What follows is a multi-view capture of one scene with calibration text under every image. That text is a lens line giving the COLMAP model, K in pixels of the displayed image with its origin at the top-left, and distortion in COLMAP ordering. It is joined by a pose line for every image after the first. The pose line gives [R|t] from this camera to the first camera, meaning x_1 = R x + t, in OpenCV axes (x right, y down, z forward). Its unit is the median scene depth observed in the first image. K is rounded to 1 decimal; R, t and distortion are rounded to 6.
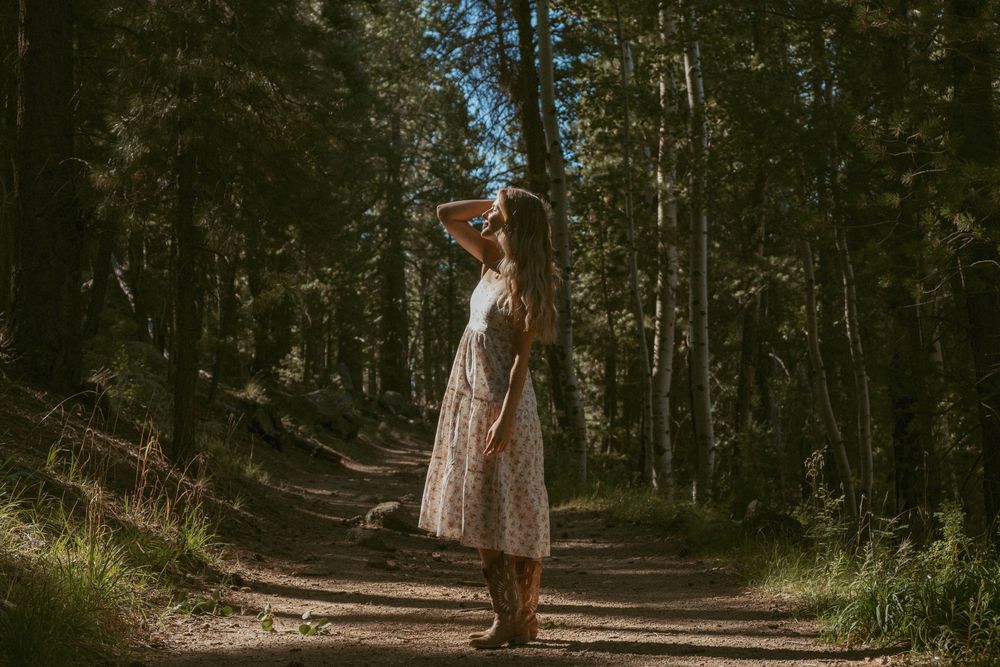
lens RADIAL K [[2060.1, 0, 504.5], [0, 2060.1, 331.1], [0, 0, 1]] dist [0.035689, 0.000000]
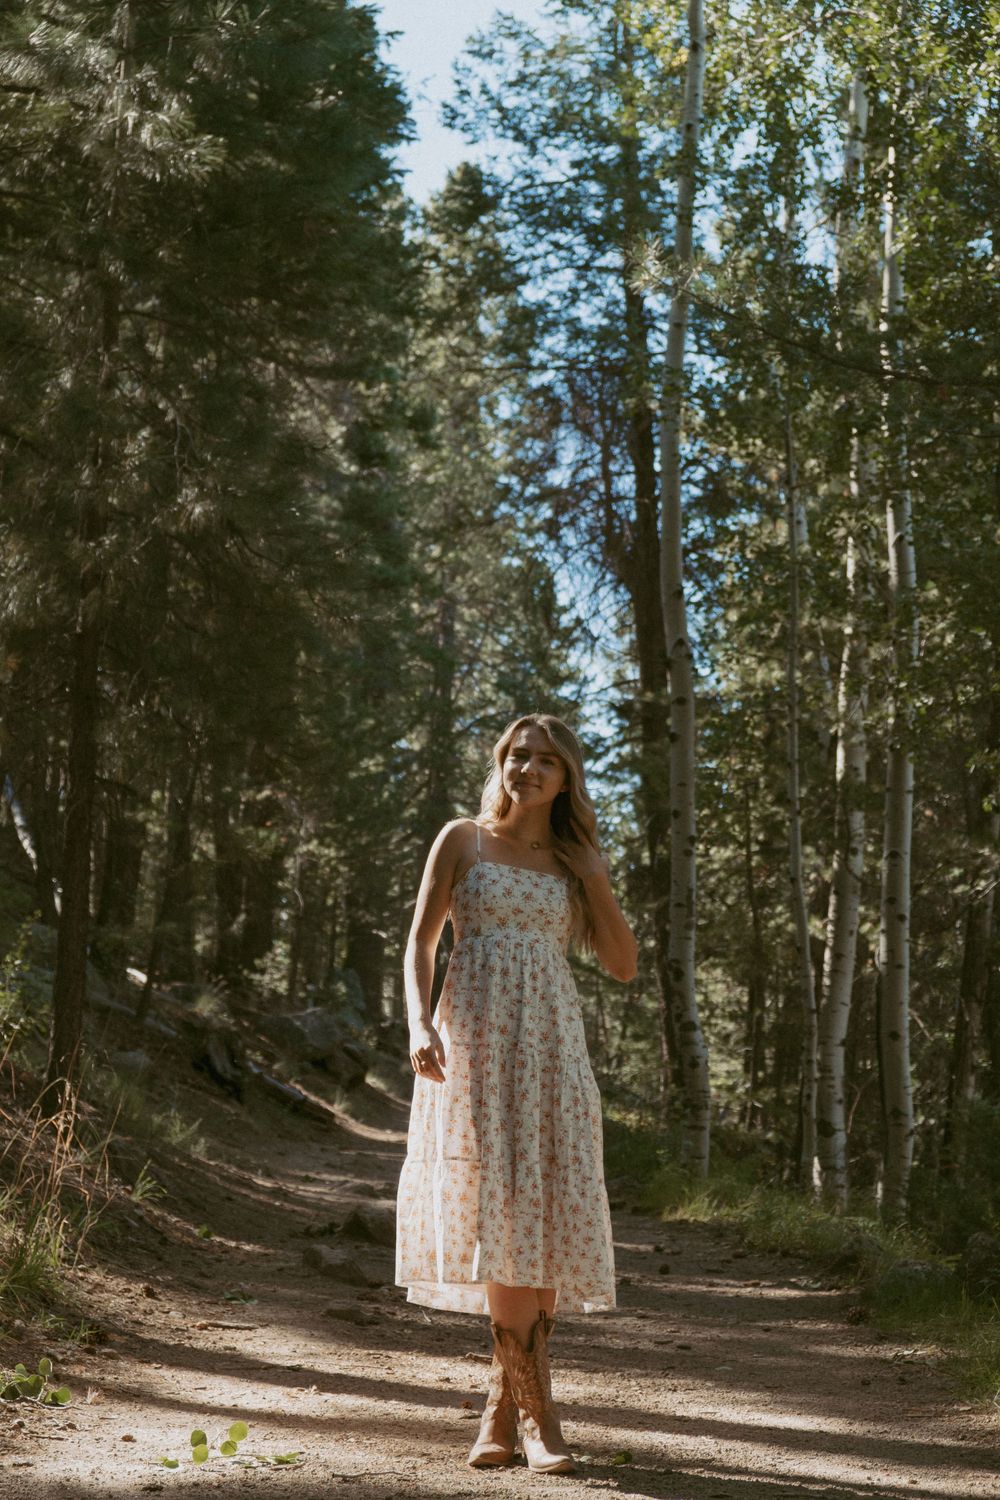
lens RADIAL K [[2769.0, 0, 490.1], [0, 2769.0, 762.9], [0, 0, 1]] dist [0.104726, 0.000000]
pose [[0.997723, 0.040933, -0.053603, 0.011893], [-0.044005, 0.997379, -0.057437, -0.001331], [0.051111, 0.059665, 0.996909, 0.121617]]
